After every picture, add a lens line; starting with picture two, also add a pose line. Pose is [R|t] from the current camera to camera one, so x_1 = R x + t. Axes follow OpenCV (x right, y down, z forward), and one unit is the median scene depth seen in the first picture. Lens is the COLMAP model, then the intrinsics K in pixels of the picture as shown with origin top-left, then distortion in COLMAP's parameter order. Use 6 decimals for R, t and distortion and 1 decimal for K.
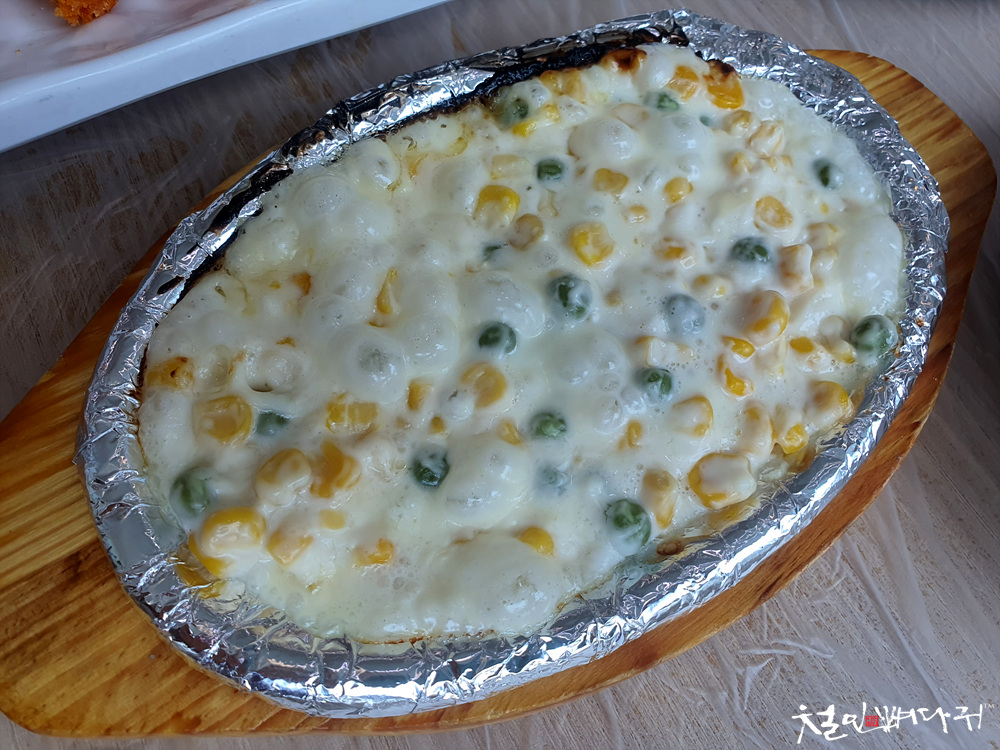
lens RADIAL K [[747.2, 0, 500.0], [0, 747.2, 375.0], [0, 0, 1]] dist [-0.014429, -0.004464]
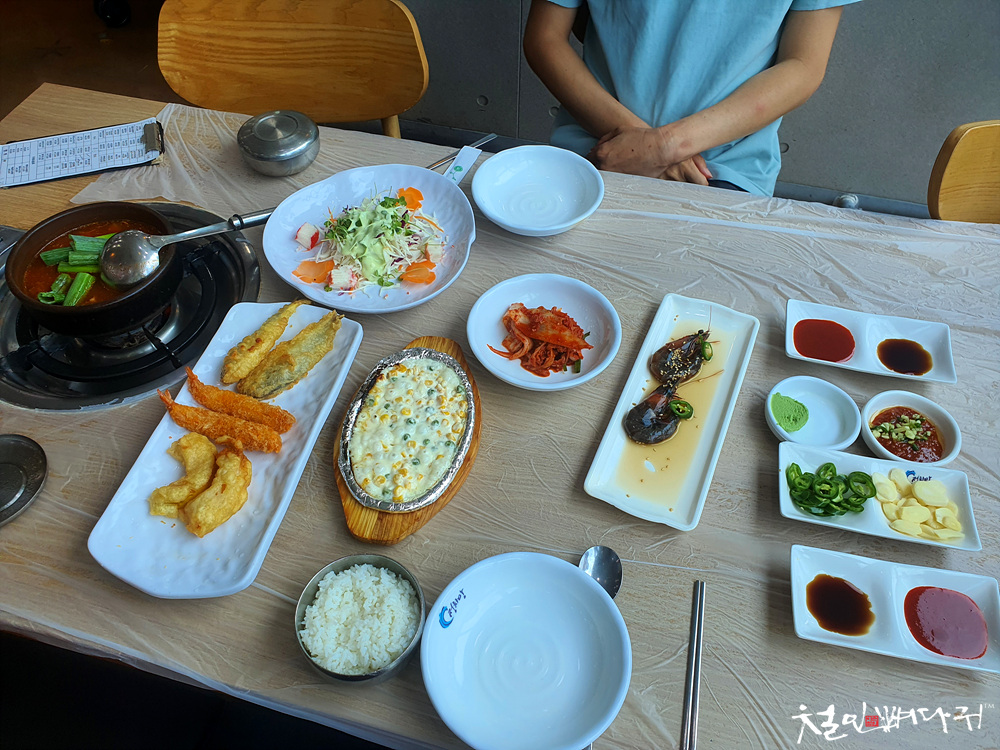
lens RADIAL K [[747.2, 0, 500.0], [0, 747.2, 375.0], [0, 0, 1]] dist [-0.014429, -0.004464]
pose [[0.683432, -0.615279, 0.392877, -1.113763], [0.687194, 0.723839, -0.061820, 0.336798], [-0.246343, 0.312233, 0.917511, -3.351660]]
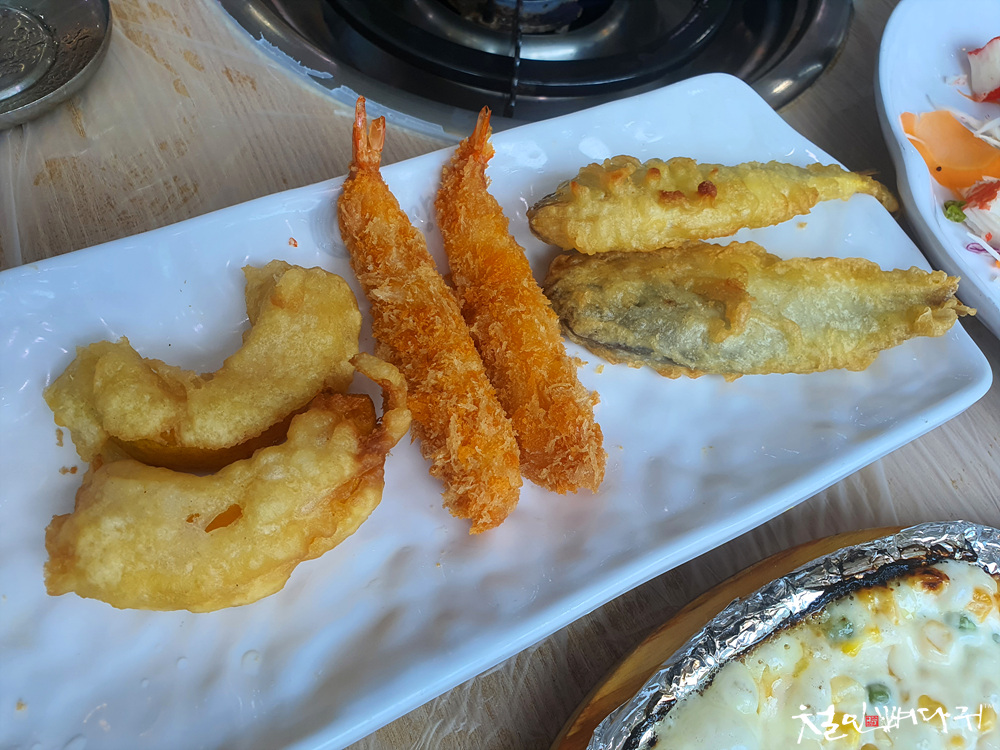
lens RADIAL K [[755.5, 0, 500.0], [0, 755.5, 375.0], [0, 0, 1]] dist [0.004761, 0.002105]
pose [[0.997532, 0.069376, -0.010852, -0.545737], [-0.070088, 0.993159, -0.093396, -0.614428], [0.004299, 0.093926, 0.995570, -0.241047]]
